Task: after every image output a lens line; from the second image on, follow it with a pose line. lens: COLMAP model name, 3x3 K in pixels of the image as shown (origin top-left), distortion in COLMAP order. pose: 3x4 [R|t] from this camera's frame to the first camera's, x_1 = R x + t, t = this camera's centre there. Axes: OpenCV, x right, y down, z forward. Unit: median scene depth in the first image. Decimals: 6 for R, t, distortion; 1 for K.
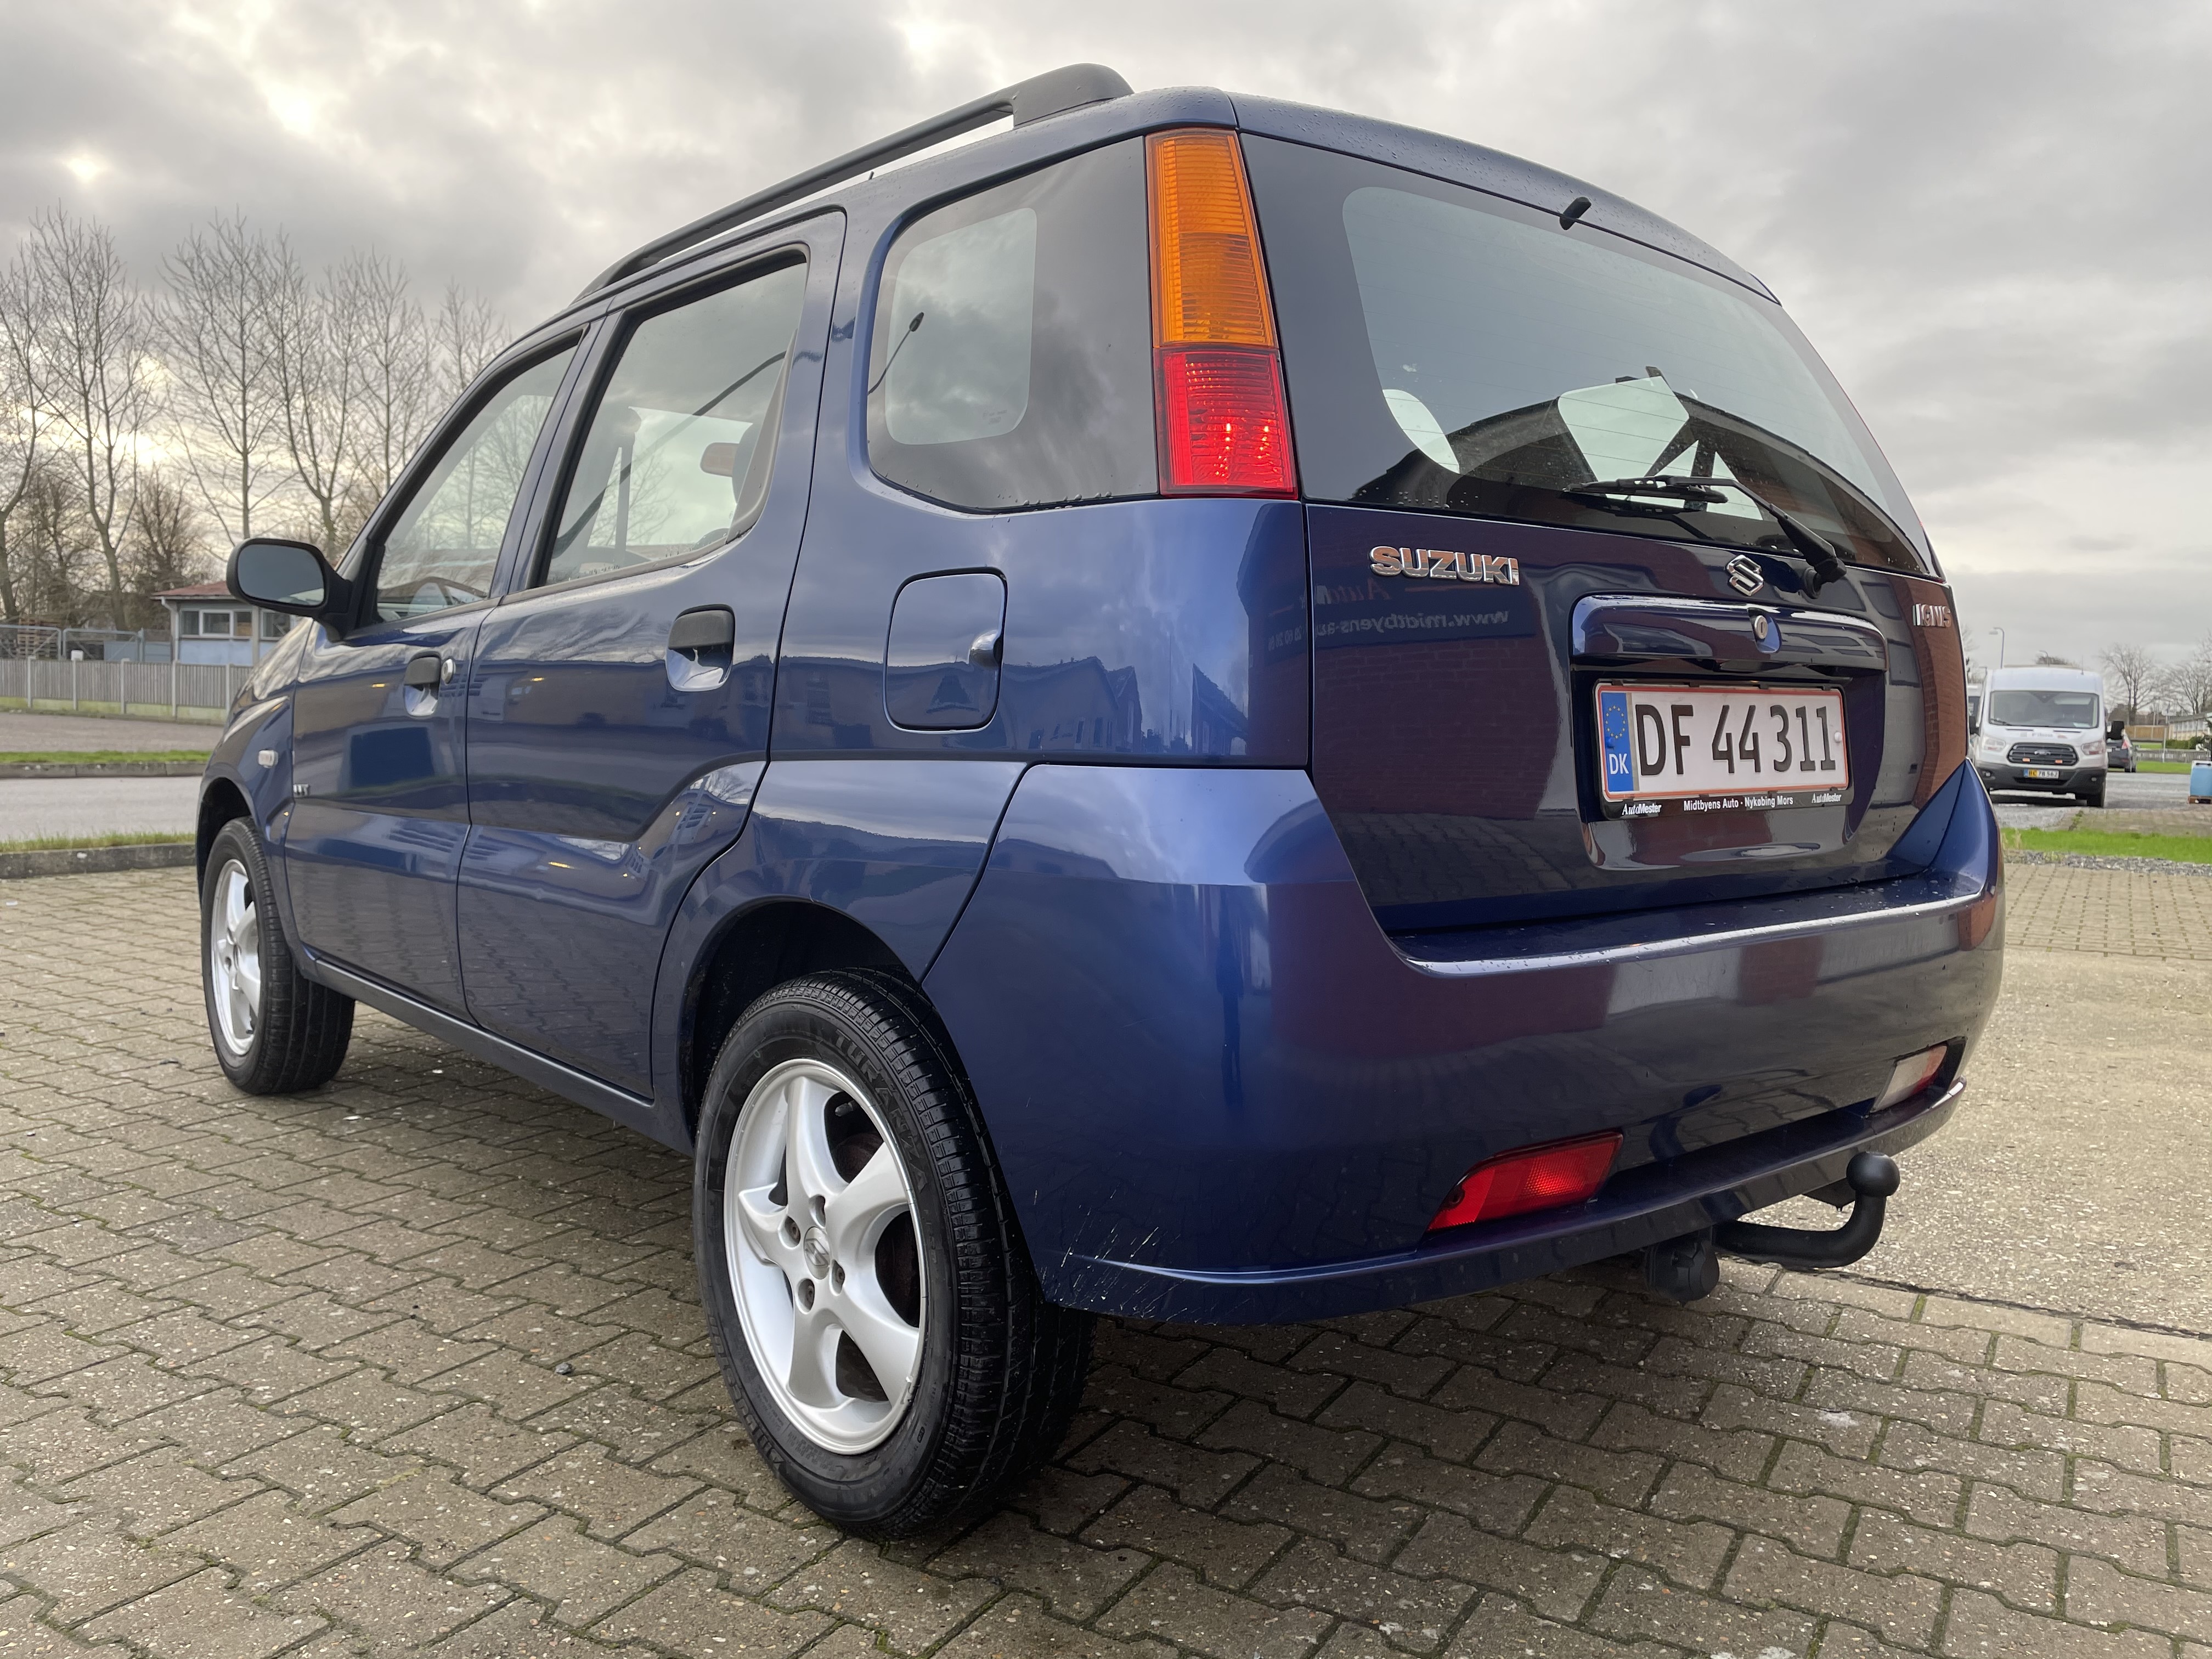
lens RADIAL K [[1681.3, 0, 1107.1], [0, 1681.3, 825.1], [0, 0, 1]] dist [0.005437, 0.009944]
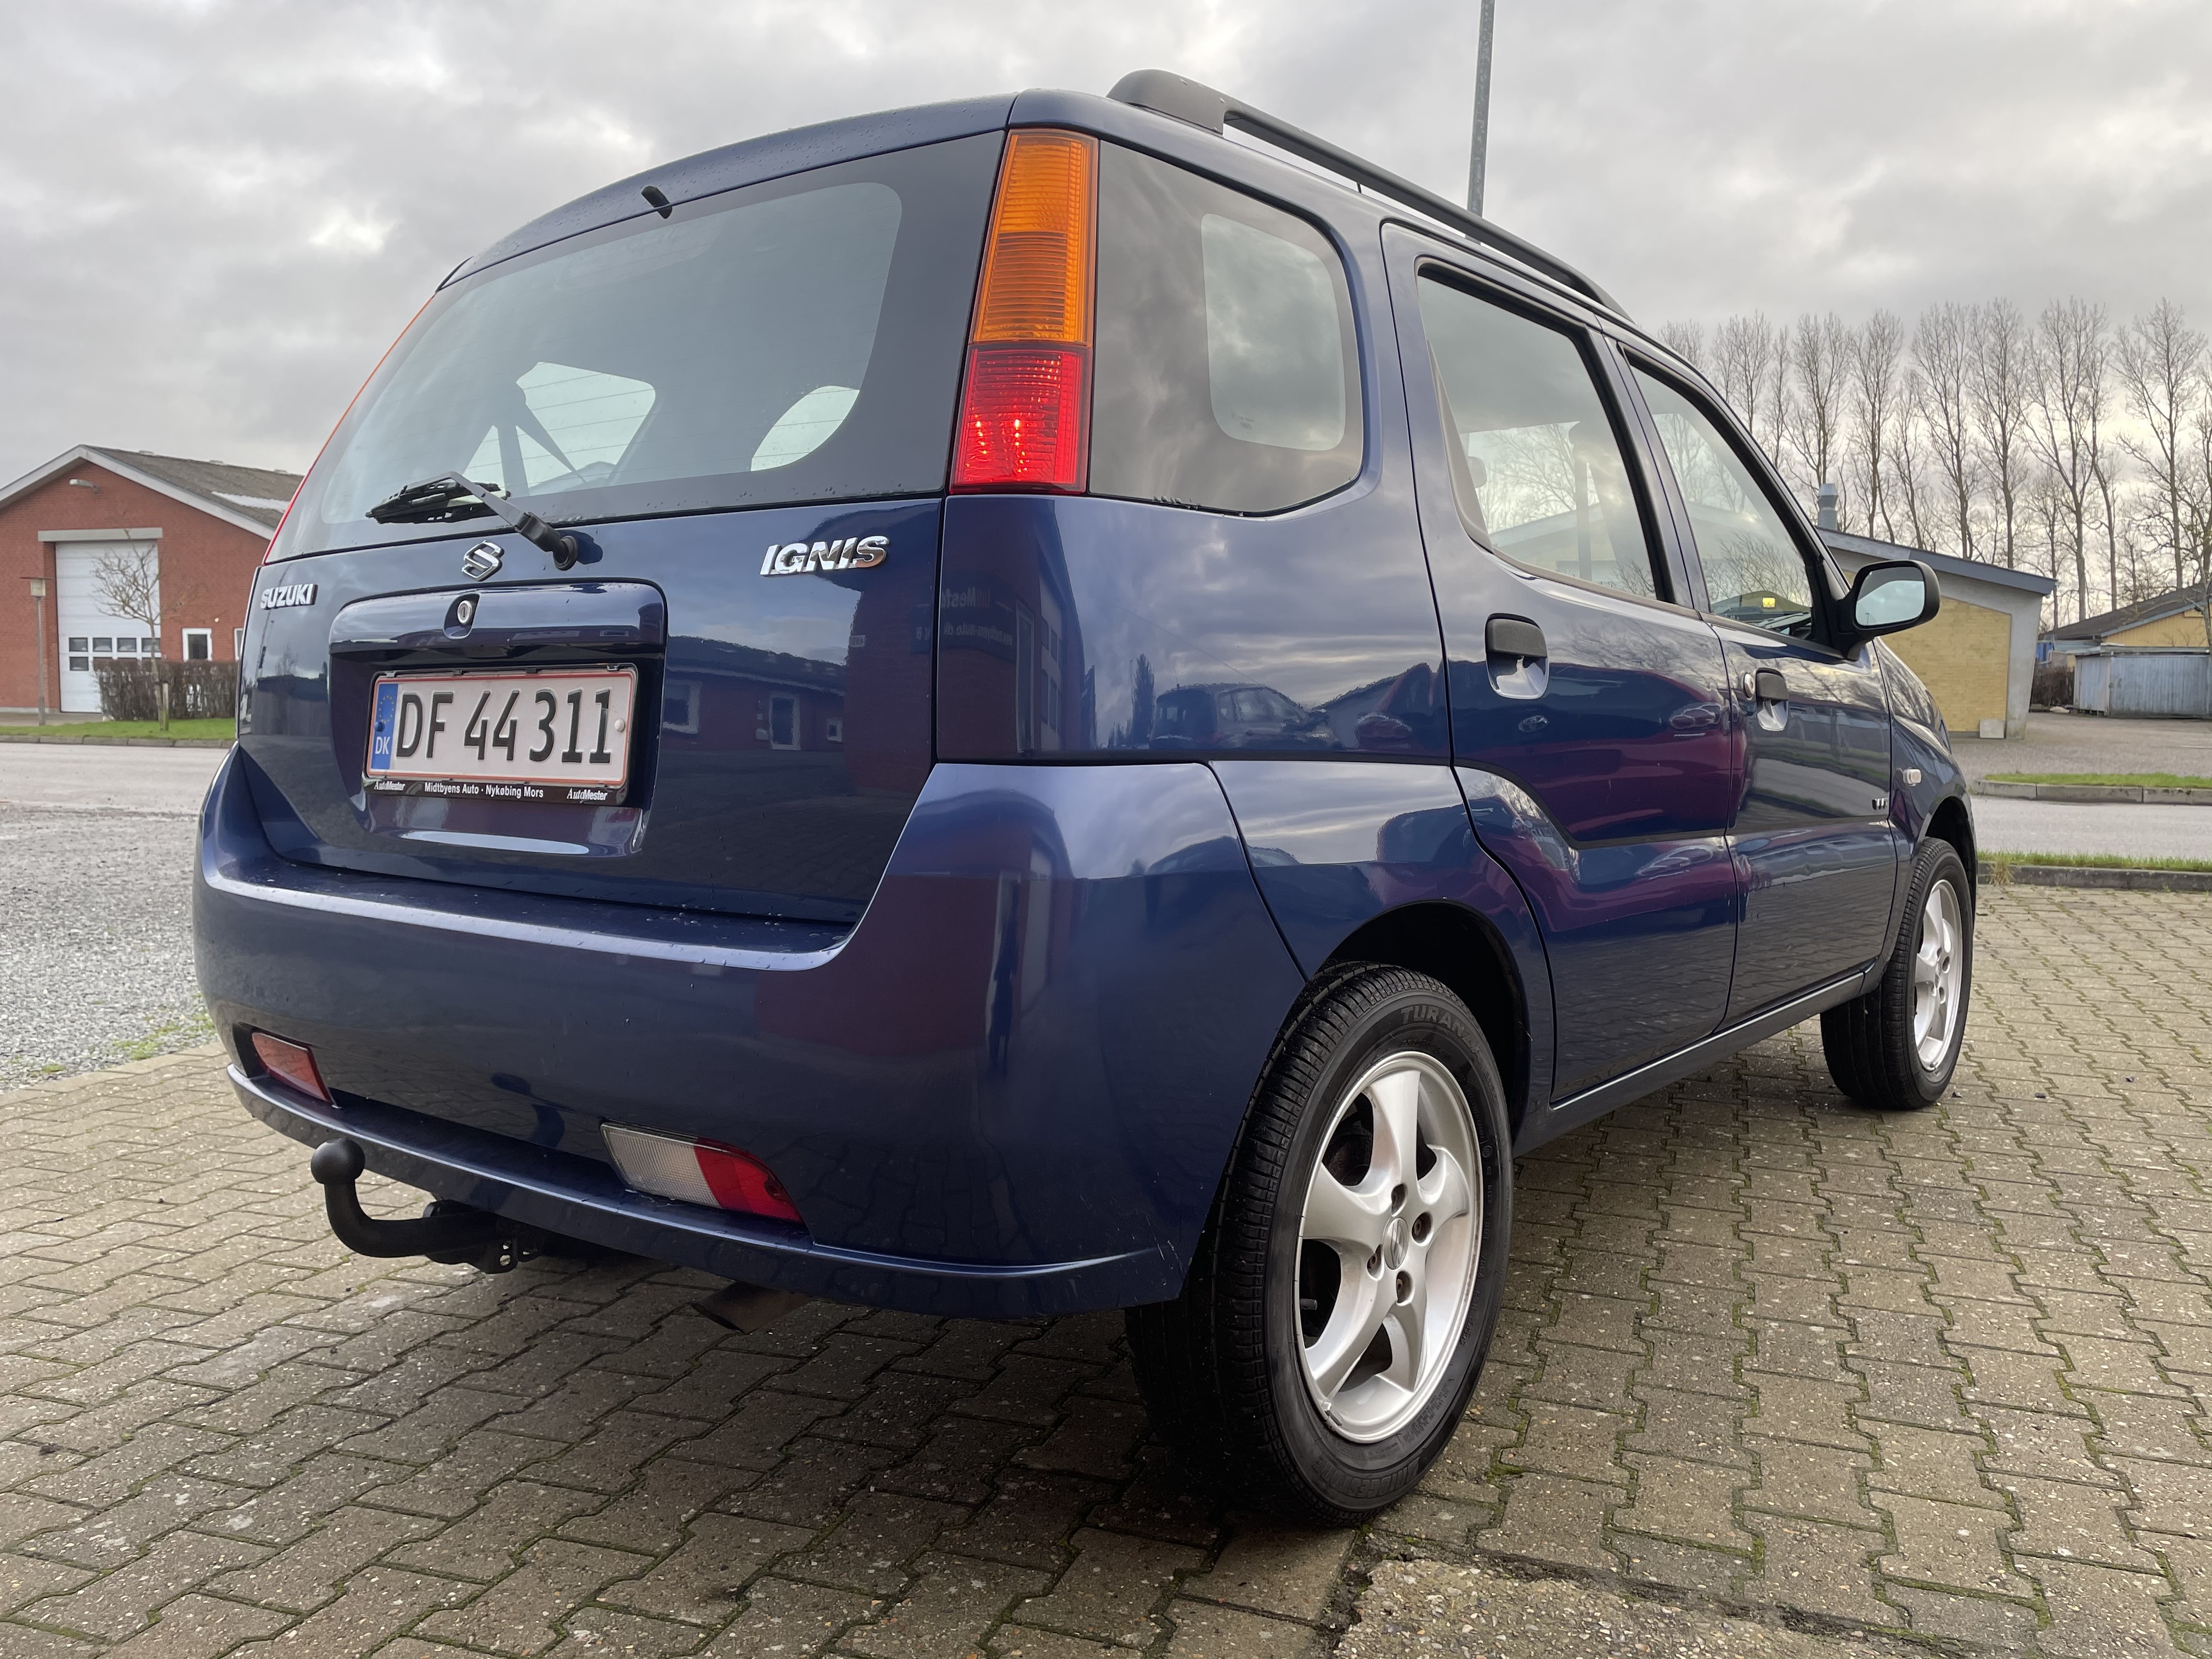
lens RADIAL K [[1681.3, 0, 1102.8], [0, 1681.3, 830.1], [0, 0, 1]] dist [0.005437, 0.009944]
pose [[0.190063, 0.056138, -0.980166, 1.401646], [-0.071017, 0.996535, 0.043304, -0.057878], [0.979200, 0.061378, 0.193391, 1.148919]]
